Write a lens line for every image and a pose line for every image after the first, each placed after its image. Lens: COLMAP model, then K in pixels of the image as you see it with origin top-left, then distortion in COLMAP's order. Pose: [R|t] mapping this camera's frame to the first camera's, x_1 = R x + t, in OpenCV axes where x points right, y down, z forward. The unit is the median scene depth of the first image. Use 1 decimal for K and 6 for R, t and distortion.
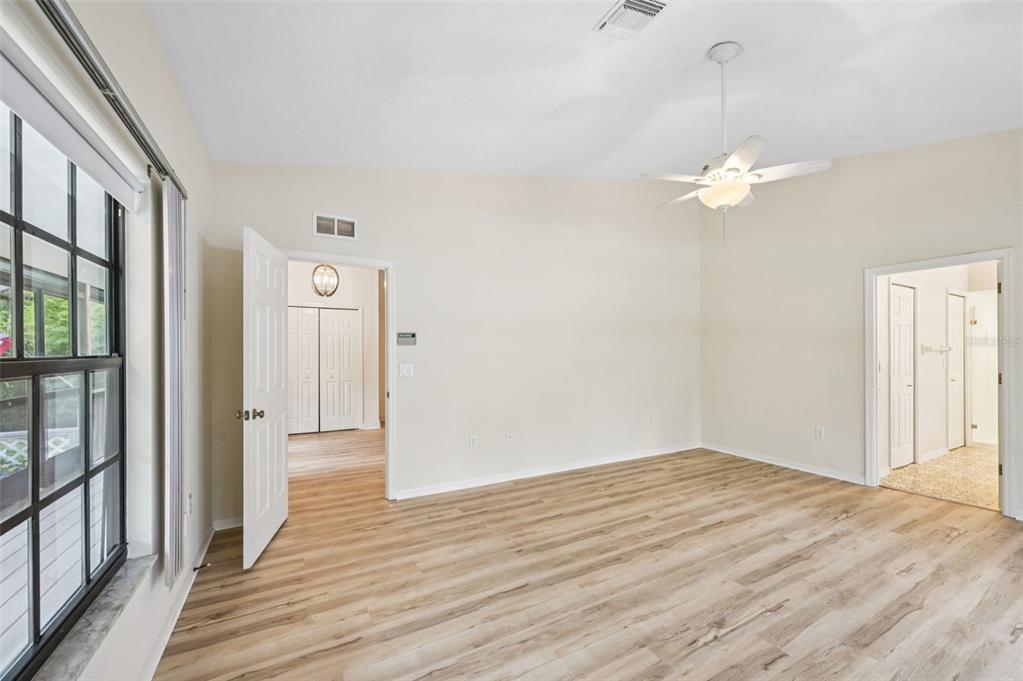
lens RADIAL K [[404.6, 0, 516.7], [0, 404.6, 349.6], [0, 0, 1]] dist [-0.001080, -0.000112]
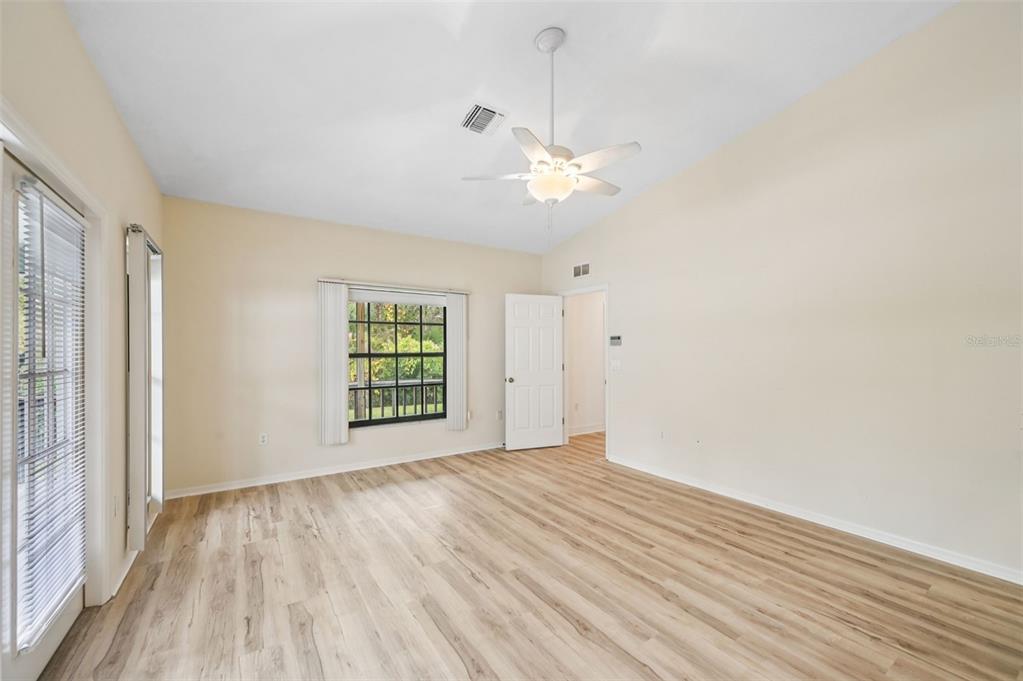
lens RADIAL K [[404.6, 0, 519.2], [0, 404.6, 346.7], [0, 0, 1]] dist [-0.001080, -0.000112]
pose [[0.093492, -0.008789, -0.995581, 1.139841], [0.009736, 0.999921, -0.007913, 0.000484], [0.995572, -0.008954, 0.093570, 0.649689]]
